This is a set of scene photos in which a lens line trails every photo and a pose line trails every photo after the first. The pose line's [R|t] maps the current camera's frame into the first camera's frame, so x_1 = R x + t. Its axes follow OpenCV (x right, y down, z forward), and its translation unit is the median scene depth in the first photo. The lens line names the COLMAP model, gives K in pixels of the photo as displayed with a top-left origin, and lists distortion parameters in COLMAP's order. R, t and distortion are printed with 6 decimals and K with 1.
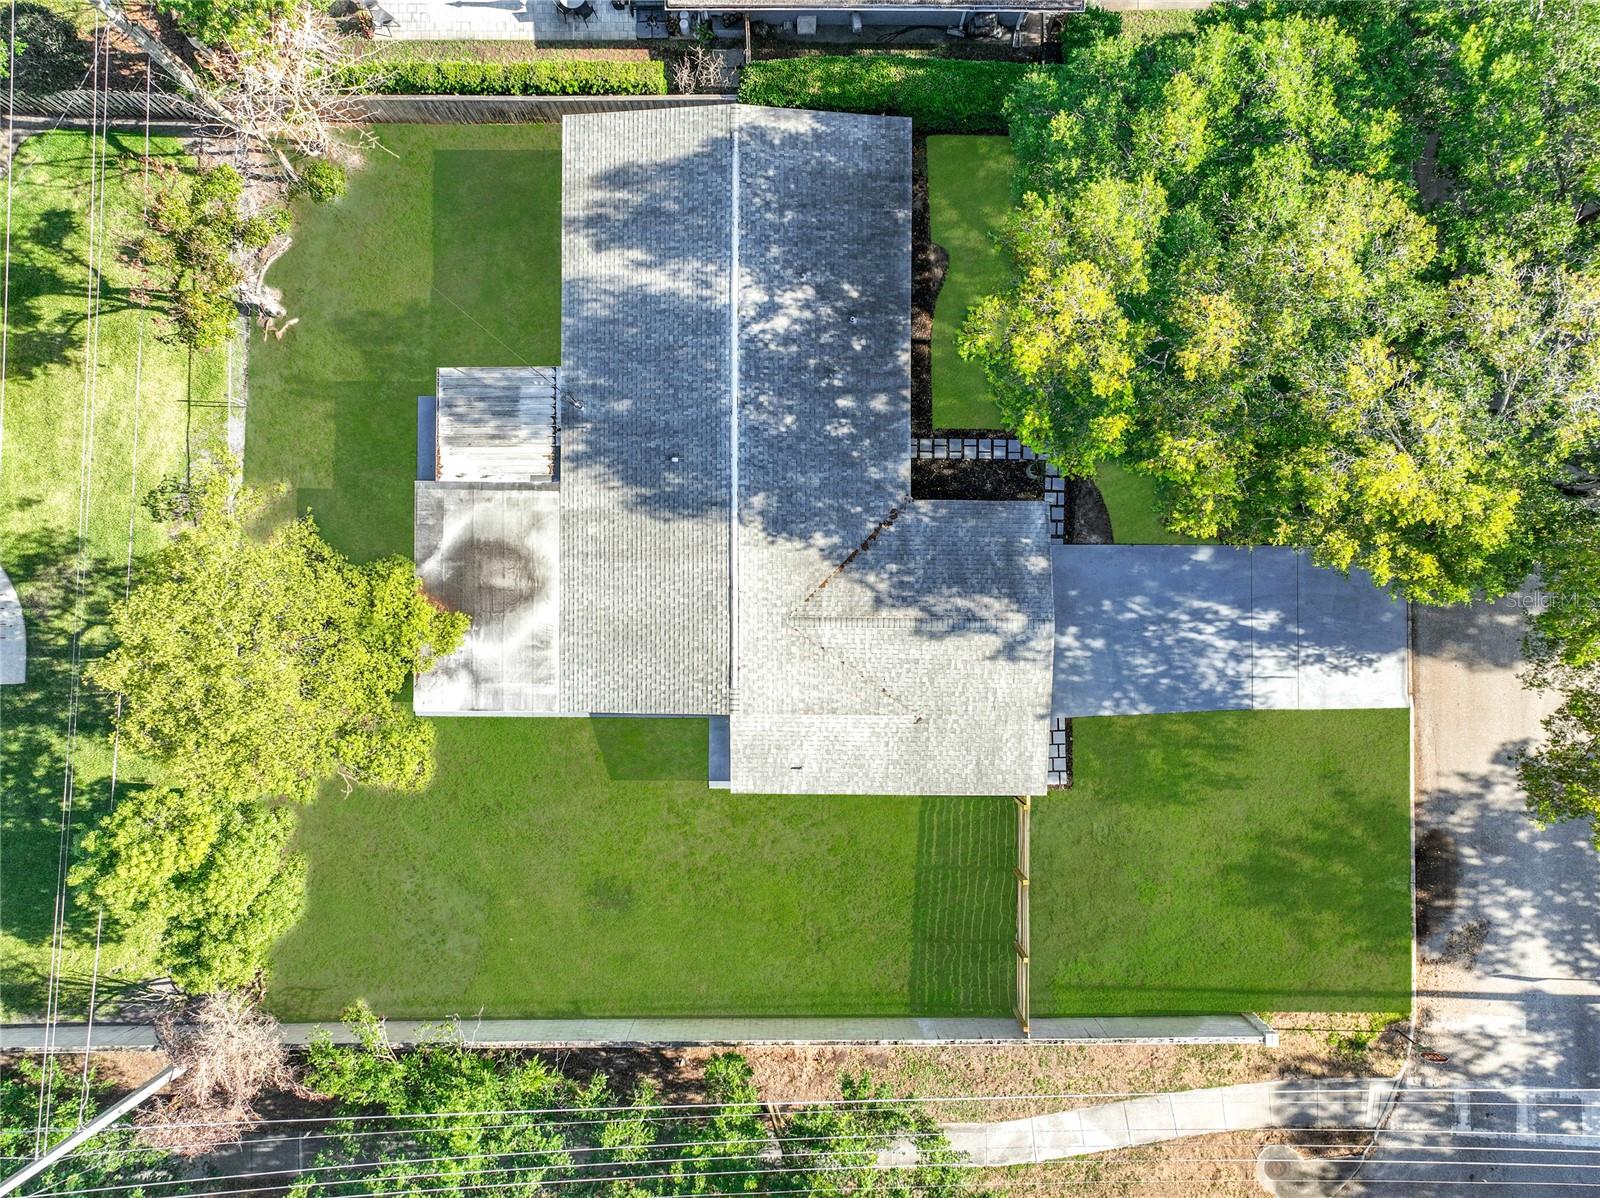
lens RADIAL K [[1131.9, 0, 796.2], [0, 1131.9, 607.3], [0, 0, 1]] dist [-0.000178, 0.011800]
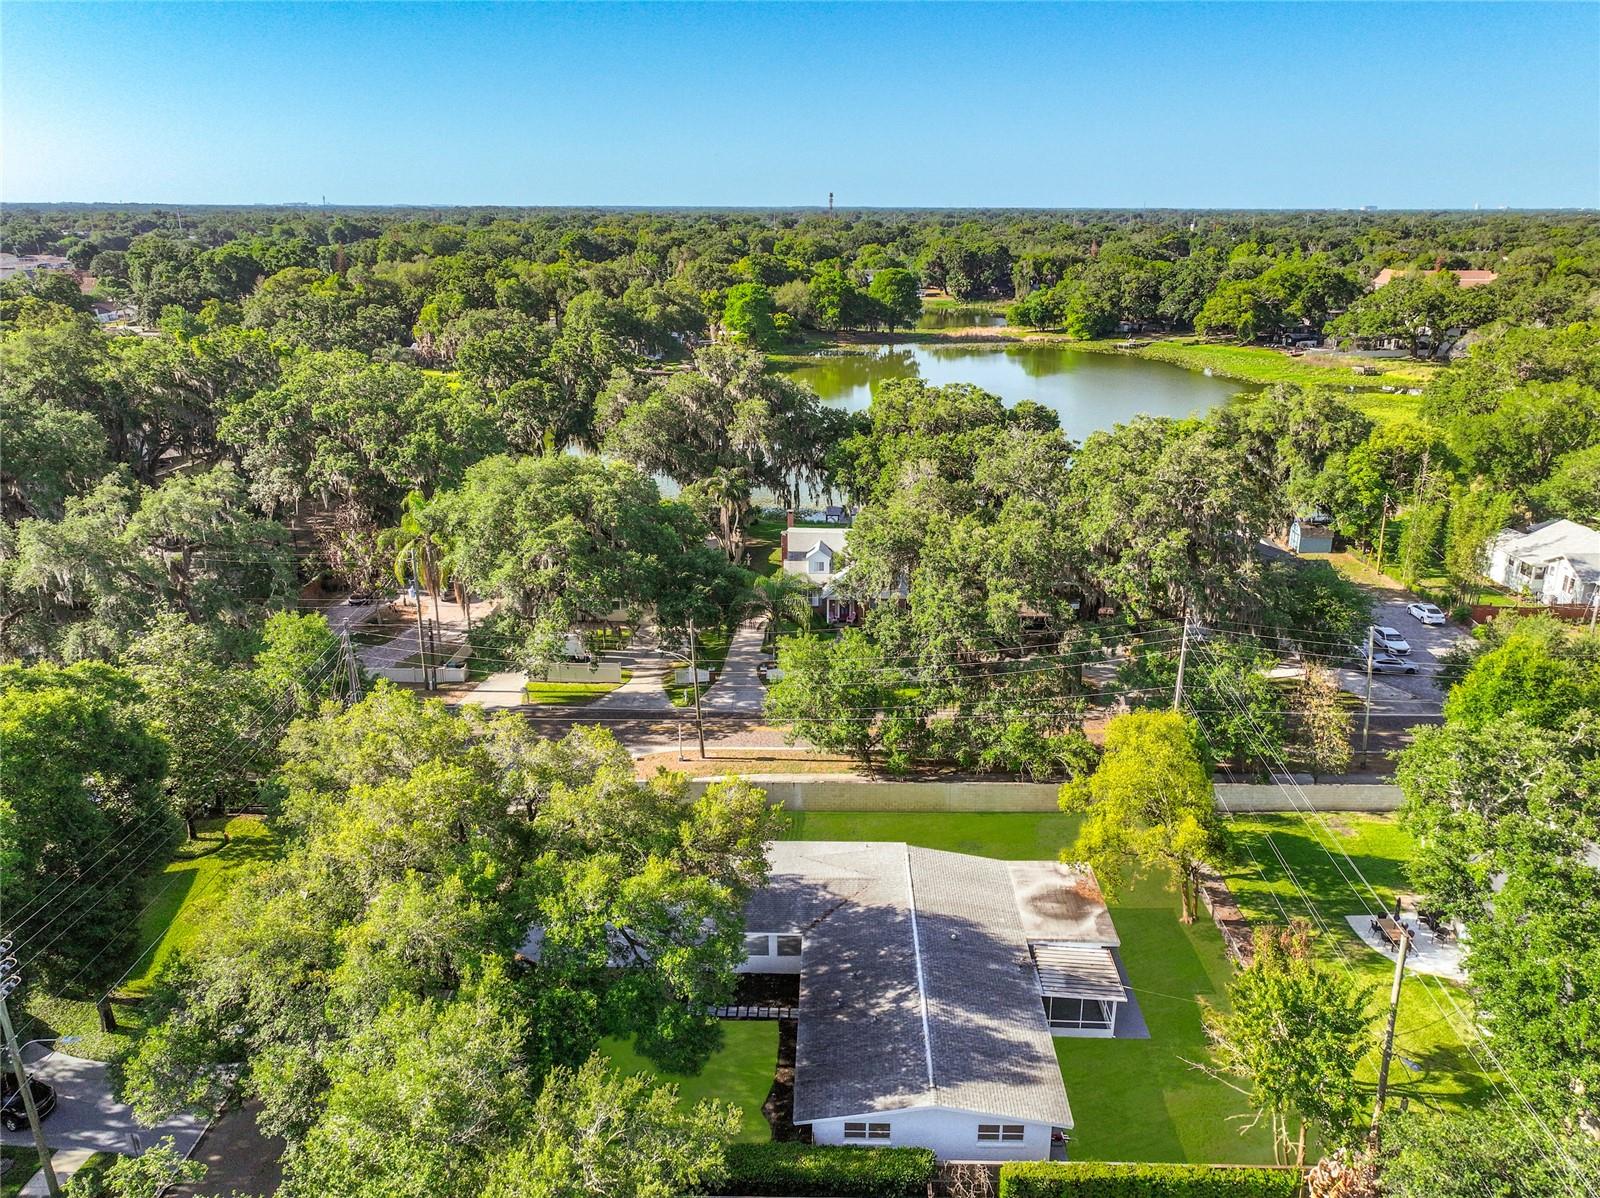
lens RADIAL K [[1143.9, 0, 809.2], [0, 1143.9, 572.8], [0, 0, 1]] dist [-0.009812, 0.021363]
pose [[-0.999839, -0.004354, 0.017395, 0.061846], [0.017901, -0.299440, 0.953947, -1.358384], [0.001055, 0.954105, 0.299469, 0.039194]]
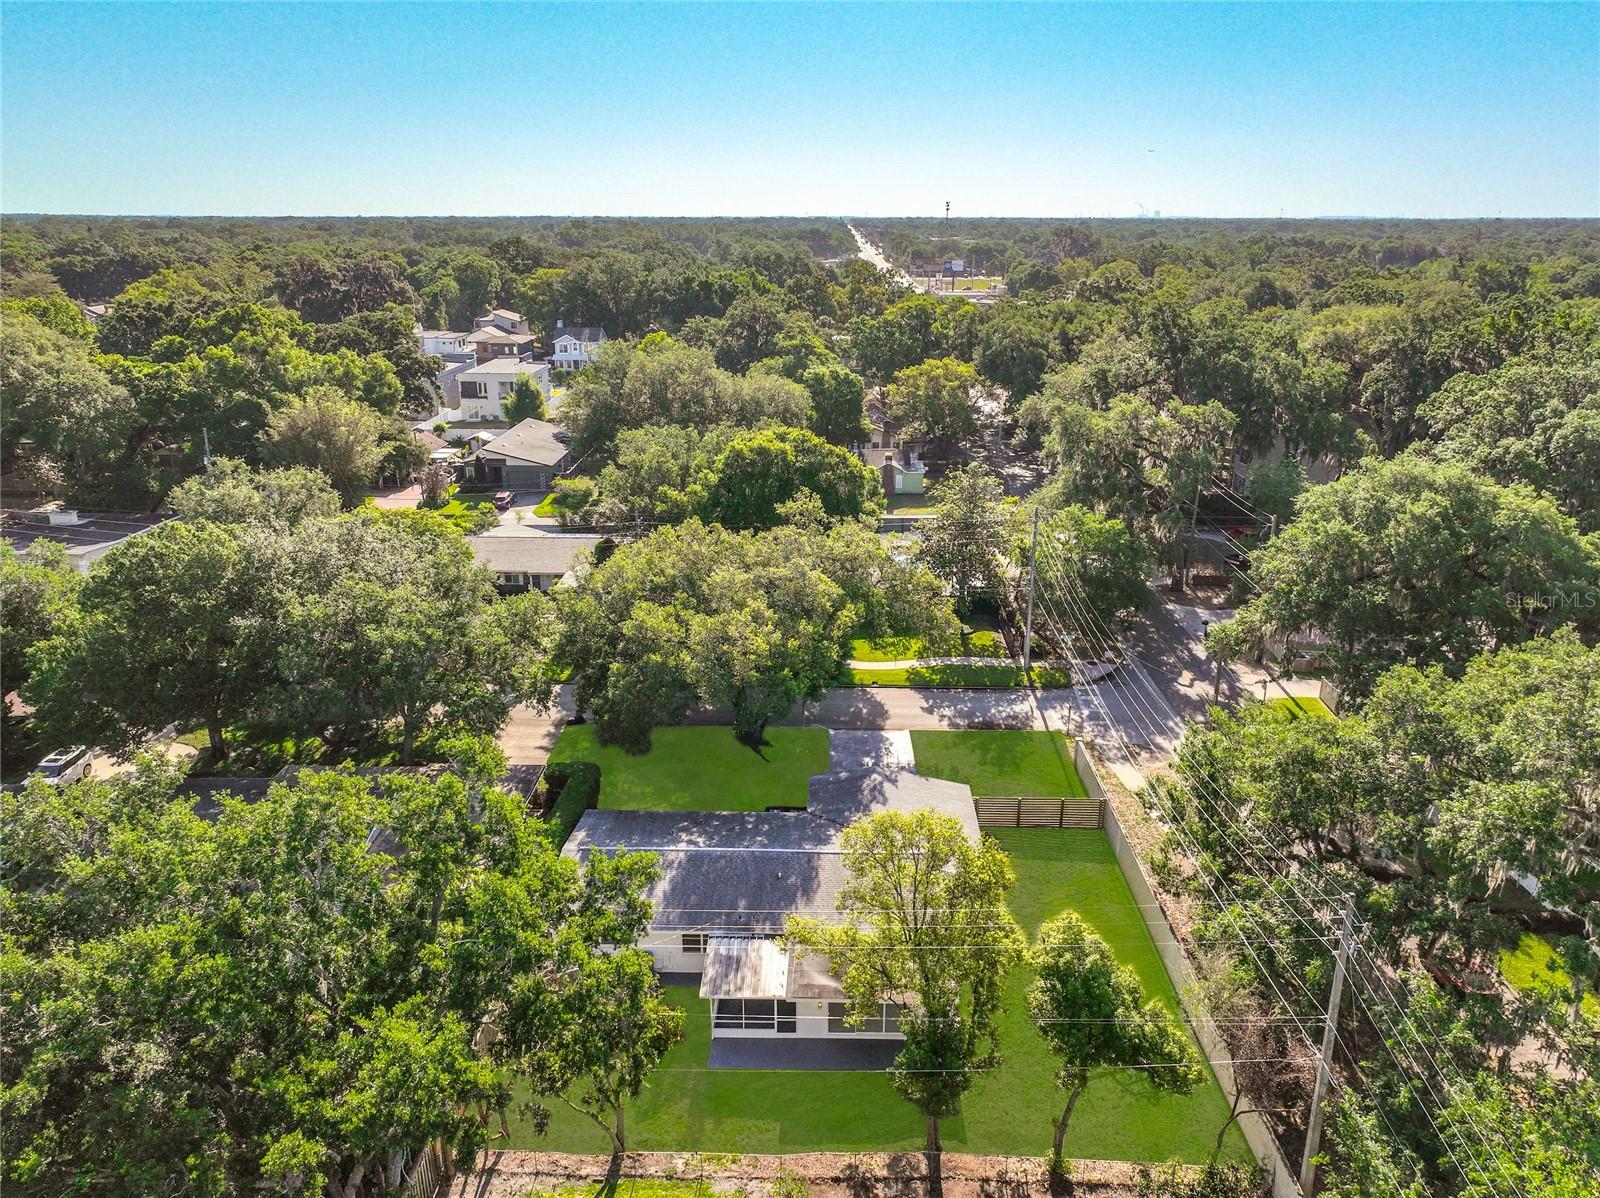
lens RADIAL K [[1159.1, 0, 809.9], [0, 1159.1, 581.9], [0, 0, 1]] dist [0.002041, 0.001208]
pose [[0.017898, -0.307592, 0.951350, -1.370151], [0.999637, 0.024671, -0.010830, -0.074362], [-0.020139, 0.951198, 0.307922, 0.107198]]
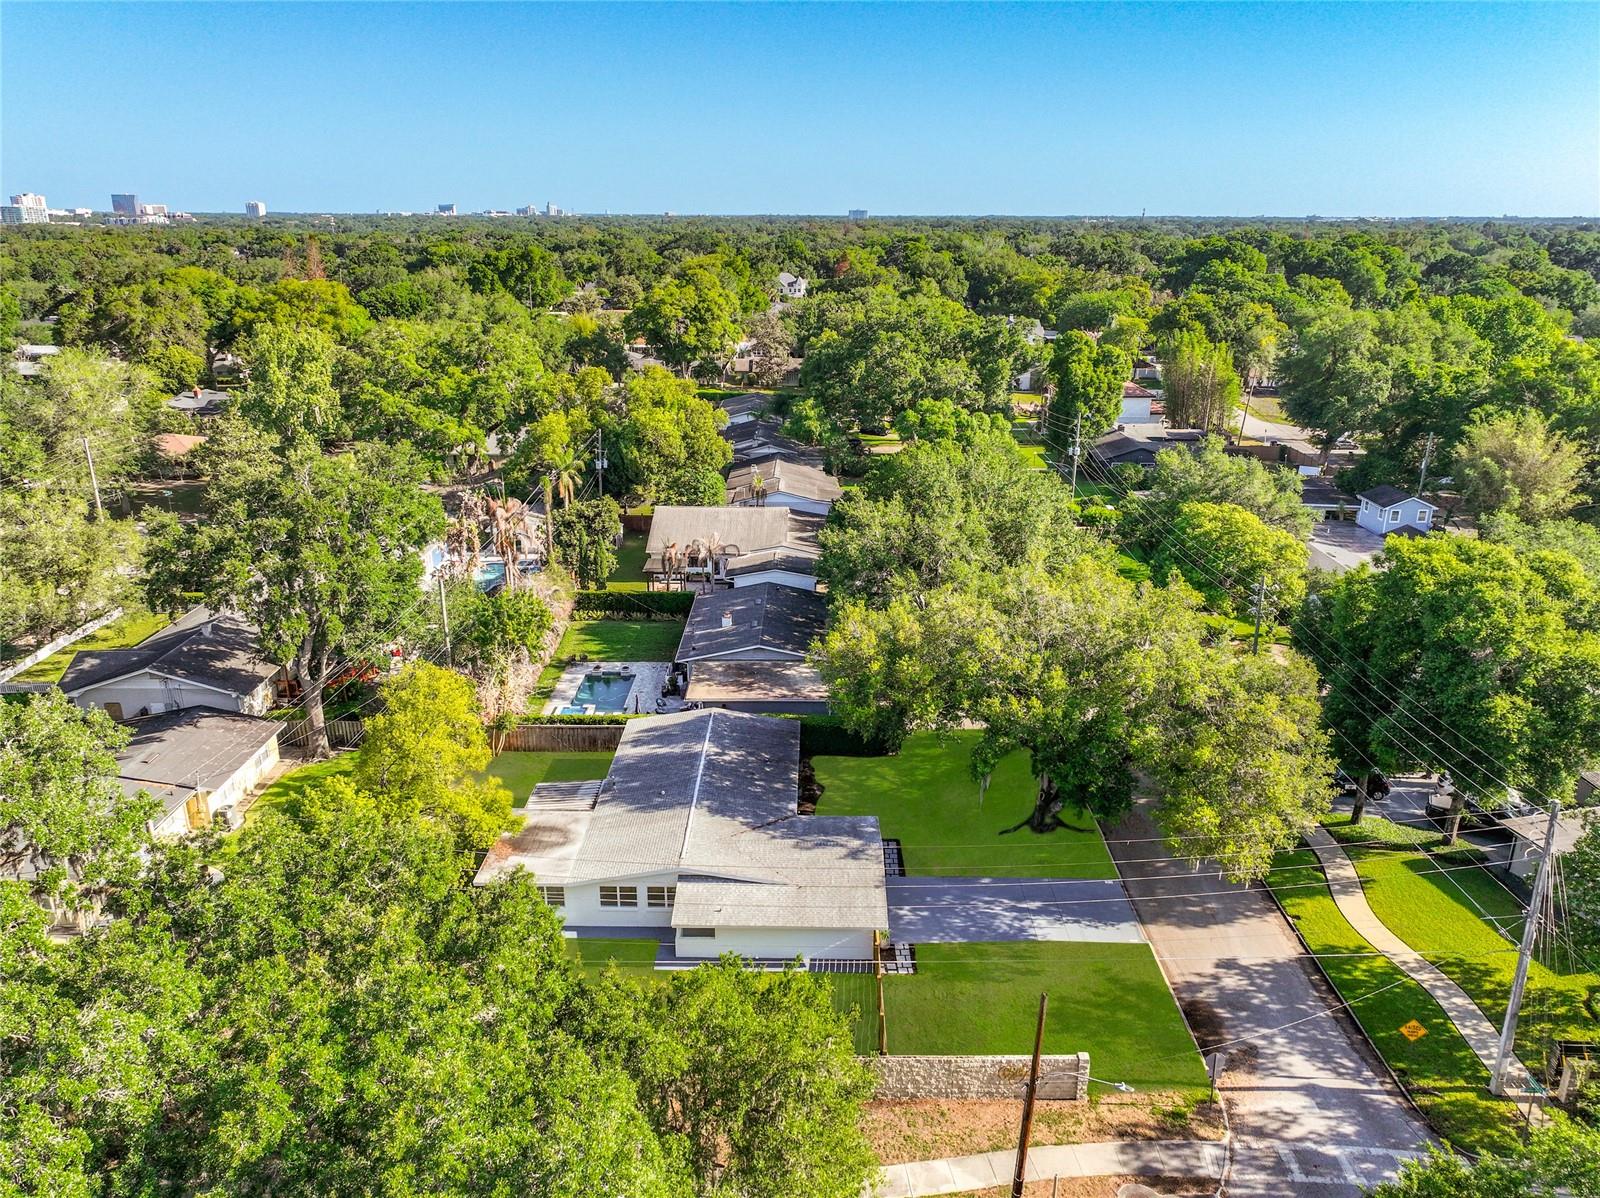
lens RADIAL K [[1131.9, 0, 796.2], [0, 1131.9, 607.3], [0, 0, 1]] dist [-0.000178, 0.011800]
pose [[0.999892, 0.003591, -0.014228, 0.116361], [-0.014596, 0.343570, -0.939014, 1.307643], [0.001516, 0.939120, 0.343585, 0.103599]]
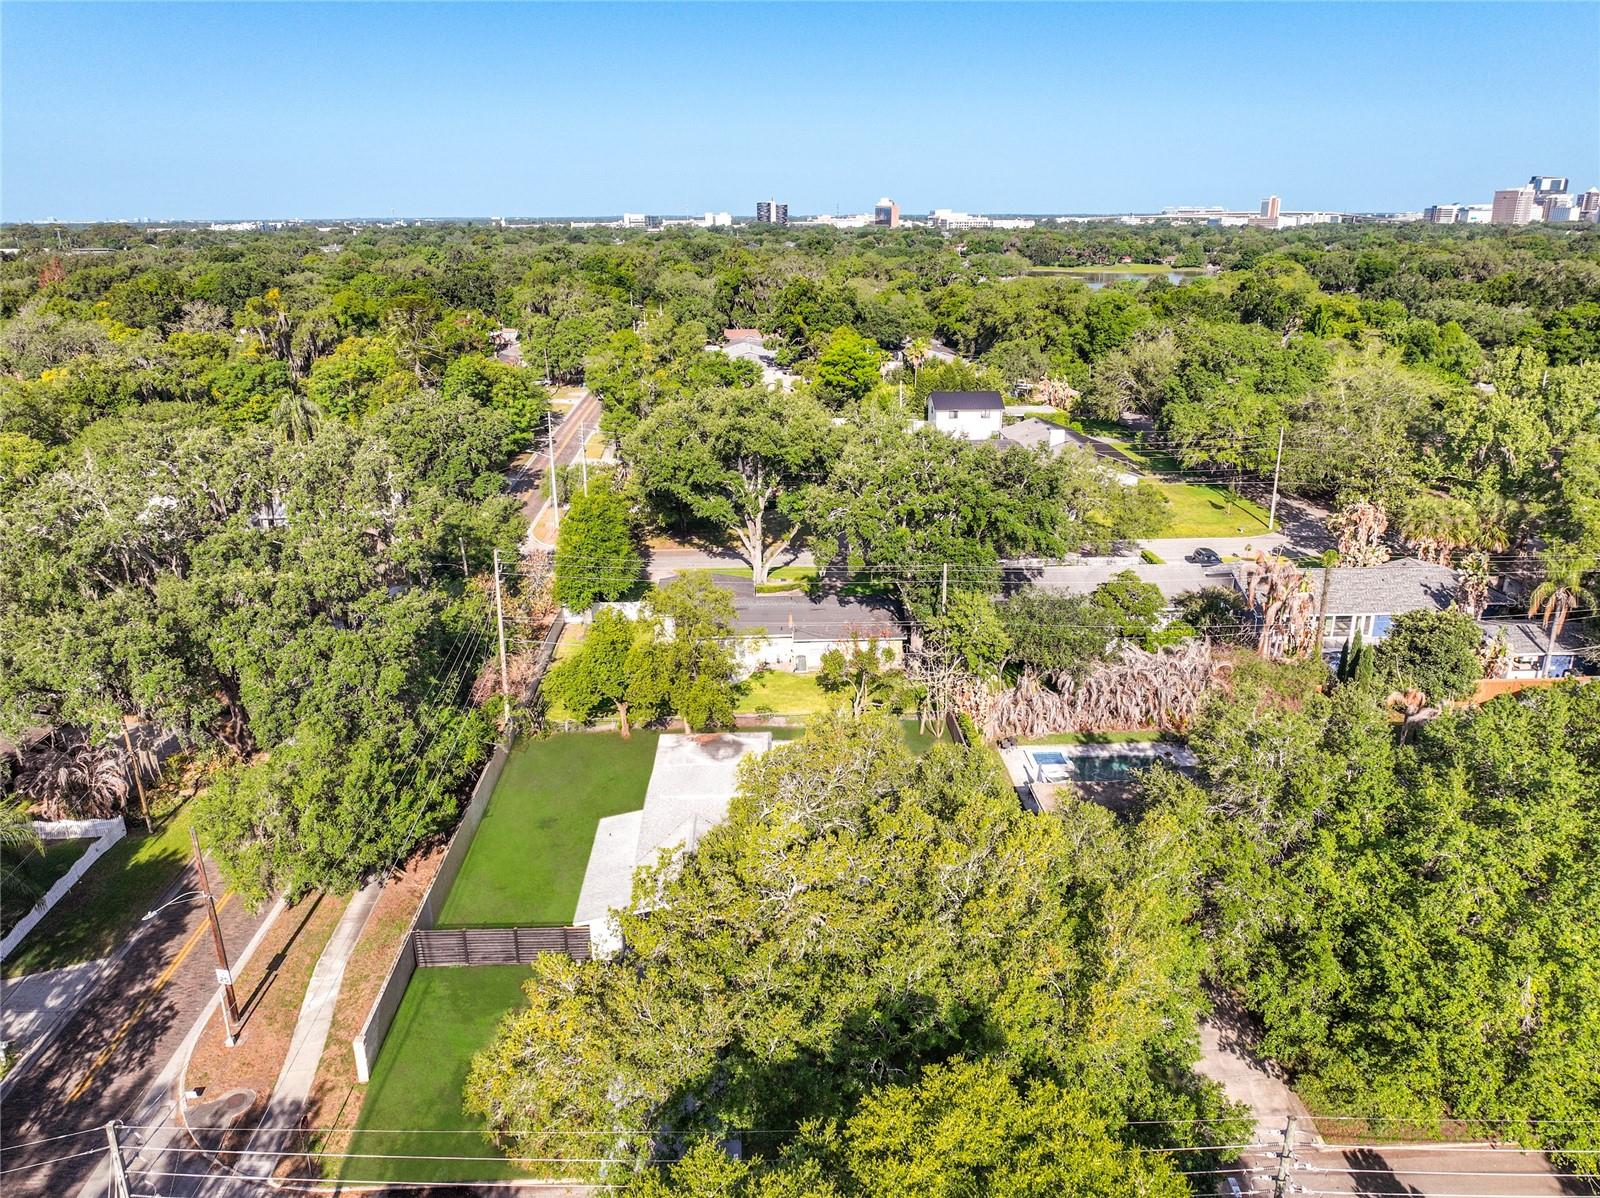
lens RADIAL K [[1143.9, 0, 809.2], [0, 1143.9, 572.8], [0, 0, 1]] dist [-0.009812, 0.021363]
pose [[0.052876, 0.293582, -0.954470, 1.473829], [-0.998380, 0.035675, -0.044336, -0.094278], [0.021034, 0.955268, 0.294993, 0.096131]]
